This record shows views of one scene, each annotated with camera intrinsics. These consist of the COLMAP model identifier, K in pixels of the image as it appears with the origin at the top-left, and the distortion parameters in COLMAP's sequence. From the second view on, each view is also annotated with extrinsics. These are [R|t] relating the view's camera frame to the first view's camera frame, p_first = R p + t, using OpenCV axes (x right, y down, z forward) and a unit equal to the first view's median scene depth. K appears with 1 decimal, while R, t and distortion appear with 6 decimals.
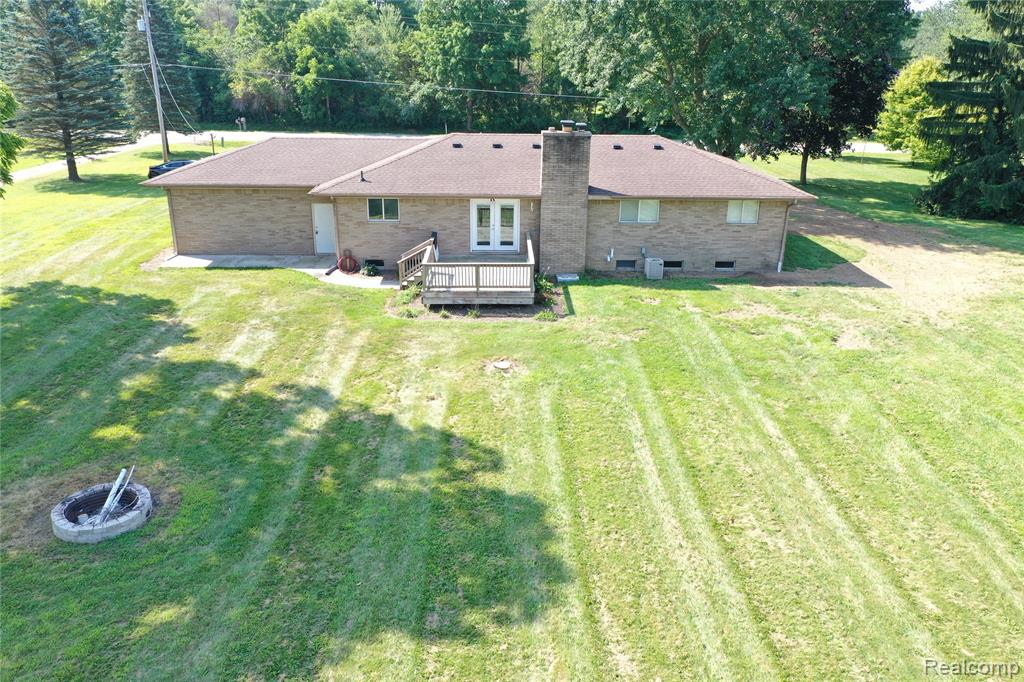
lens RADIAL K [[808.8, 0, 512.0], [0, 808.8, 342.6], [0, 0, 1]] dist [0.012156, -0.001818]
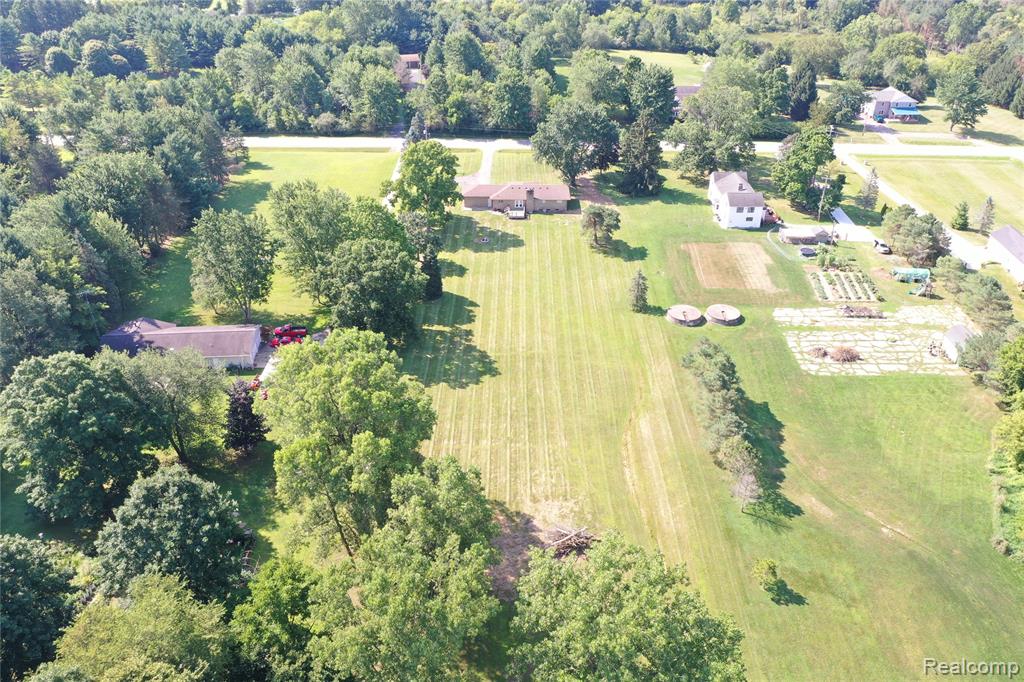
lens RADIAL K [[808.8, 0, 511.8], [0, 808.8, 341.8], [0, 0, 1]] dist [0.012156, -0.001818]
pose [[0.999476, 0.005639, -0.031860, 0.140995], [0.000426, 0.982314, 0.187238, -0.293495], [0.032352, -0.187154, 0.981798, -5.818156]]
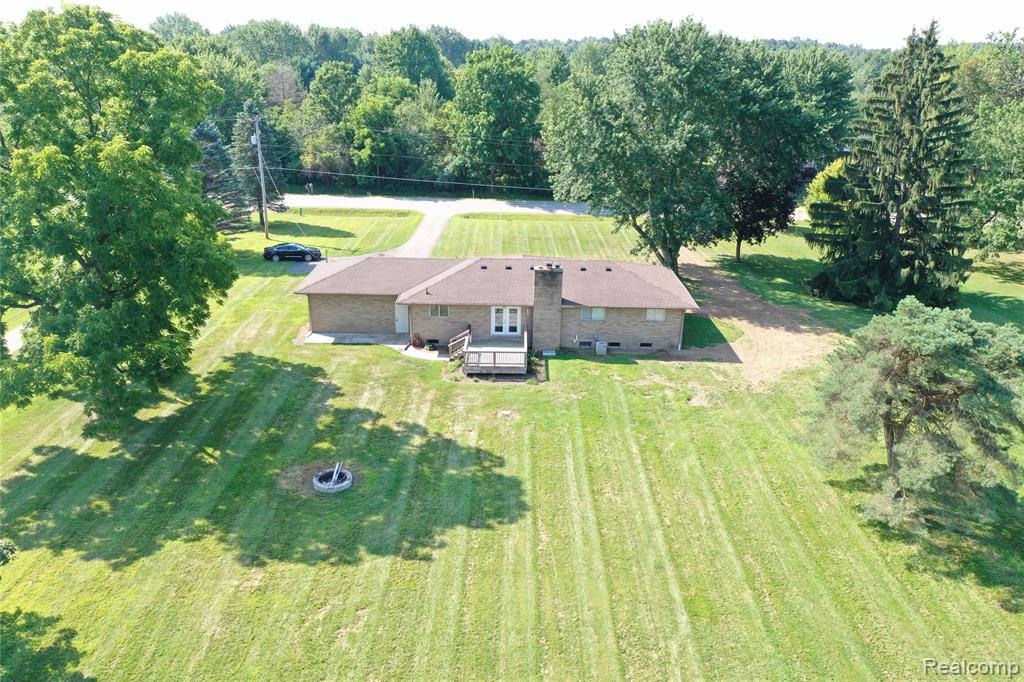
lens RADIAL K [[808.8, 0, 509.4], [0, 808.8, 340.0], [0, 0, 1]] dist [0.012156, -0.001818]
pose [[0.999505, 0.014416, -0.027980, 0.036969], [-0.014576, 0.999878, -0.005526, -0.107092], [0.027897, 0.005931, 0.999593, -0.735780]]
